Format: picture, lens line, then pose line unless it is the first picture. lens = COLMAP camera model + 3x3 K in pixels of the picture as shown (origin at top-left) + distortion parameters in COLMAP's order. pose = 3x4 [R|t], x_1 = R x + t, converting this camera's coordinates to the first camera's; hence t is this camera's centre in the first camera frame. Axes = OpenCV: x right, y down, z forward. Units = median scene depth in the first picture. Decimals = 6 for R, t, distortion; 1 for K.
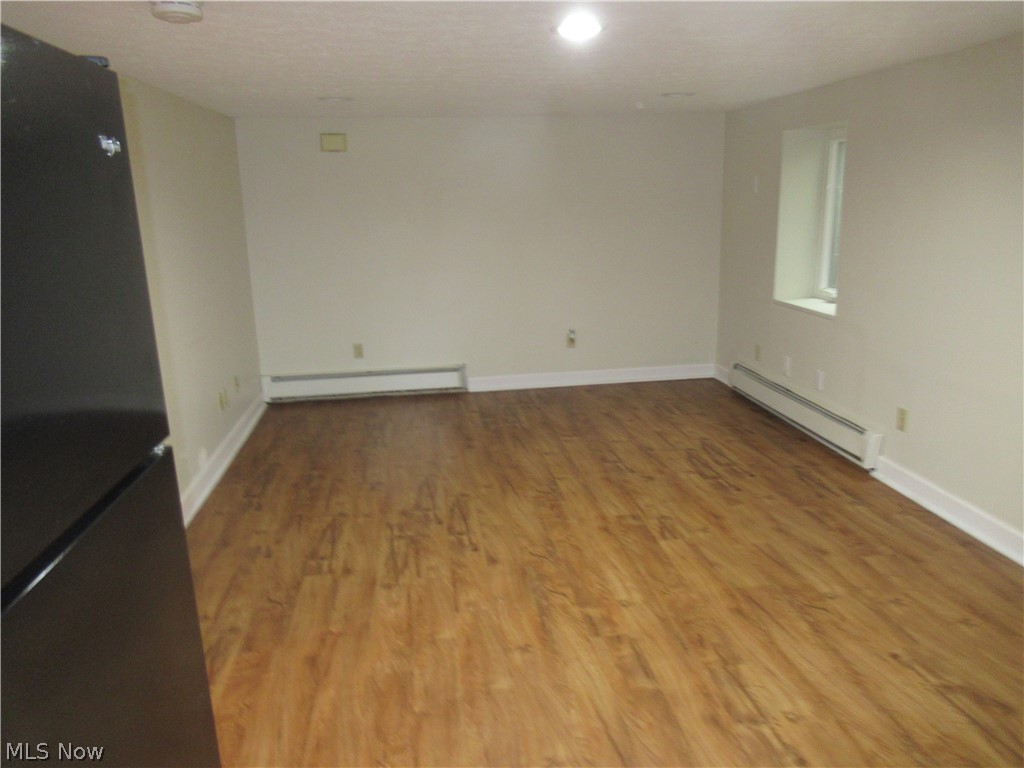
lens RADIAL K [[781.8, 0, 513.5], [0, 781.8, 385.2], [0, 0, 1]] dist [0.006388, 0.002508]
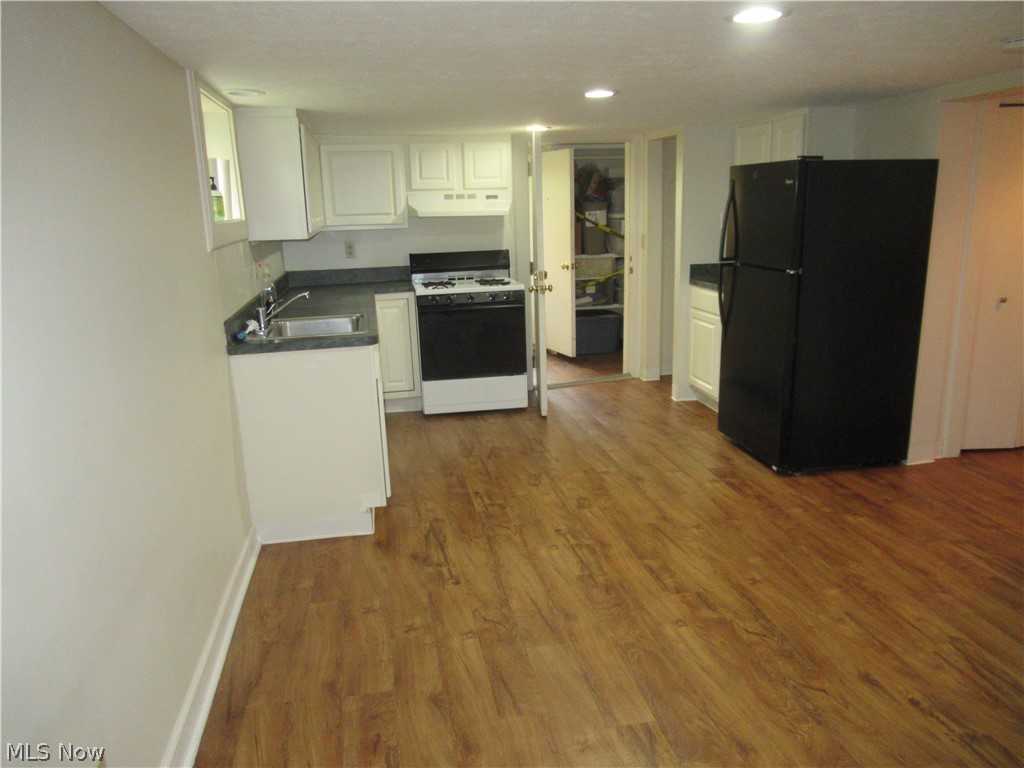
lens RADIAL K [[781.8, 0, 512.0], [0, 781.8, 383.6], [0, 0, 1]] dist [0.006388, 0.002508]
pose [[-0.996727, 0.066864, -0.045442, 0.390854], [0.039238, 0.891552, 0.451215, -0.454045], [0.070684, 0.447955, -0.891258, 1.787195]]
